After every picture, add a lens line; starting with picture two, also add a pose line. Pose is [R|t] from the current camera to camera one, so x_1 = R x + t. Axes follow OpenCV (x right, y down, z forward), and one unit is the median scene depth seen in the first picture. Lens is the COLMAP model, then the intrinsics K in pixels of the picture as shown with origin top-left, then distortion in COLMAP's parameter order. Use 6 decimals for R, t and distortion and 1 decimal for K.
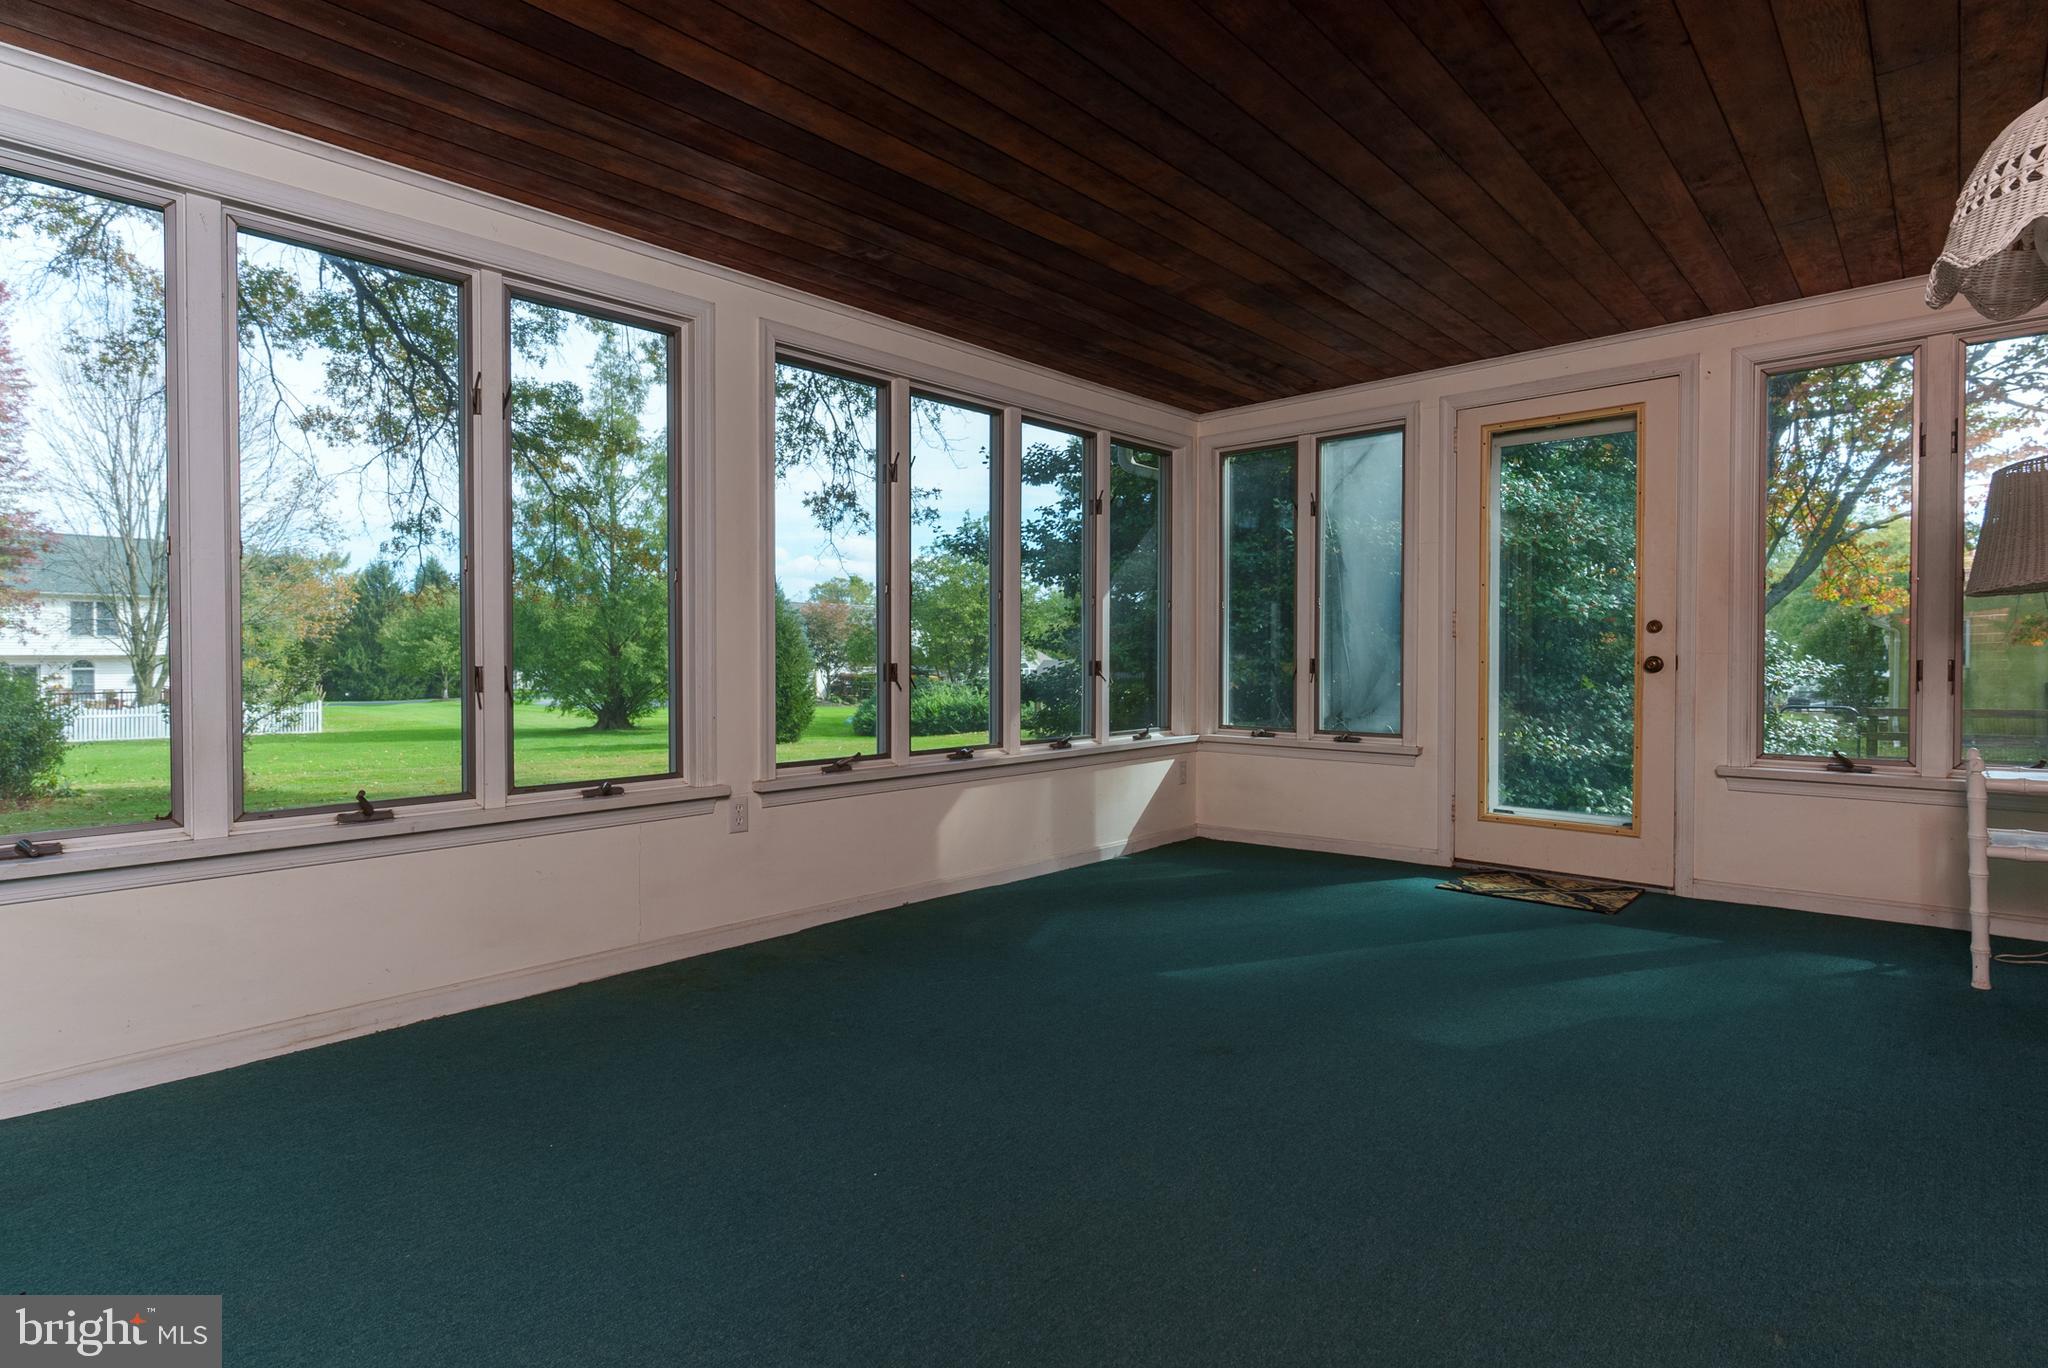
lens RADIAL K [[1025.7, 0, 1028.6], [0, 1025.7, 680.5], [0, 0, 1]] dist [-0.000402, -0.000067]
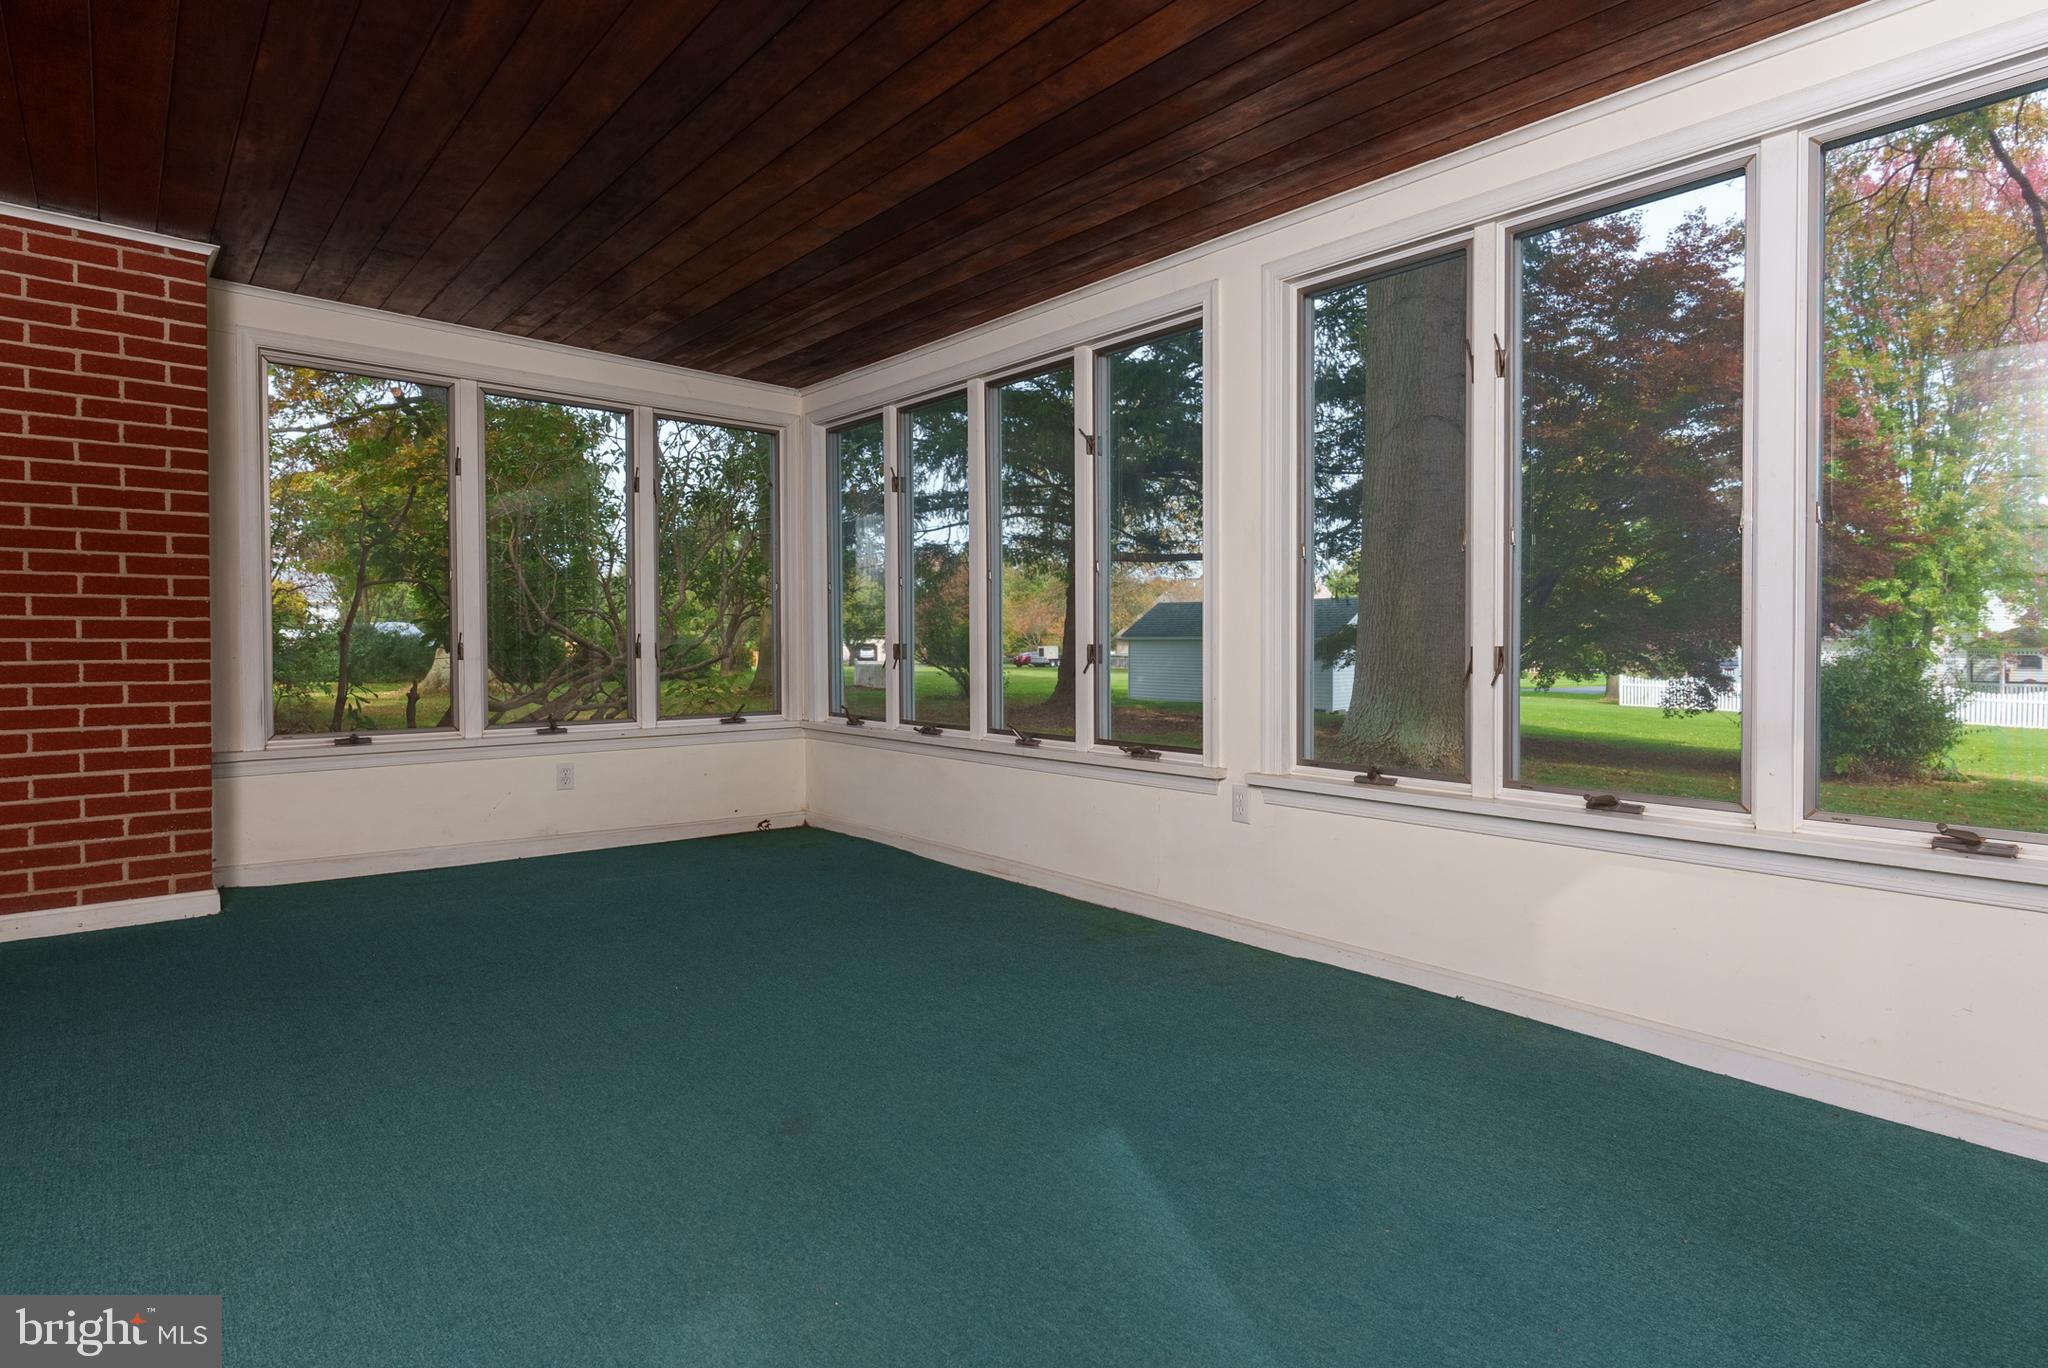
lens RADIAL K [[1044.6, 0, 1024.5], [0, 1044.6, 643.0], [0, 0, 1]] dist [0.000307, 0.000083]
pose [[-0.115967, 0.002701, -0.993249, 0.745151], [-0.023669, 0.999705, 0.005482, -0.017175], [0.992971, 0.024145, -0.115869, 0.975880]]
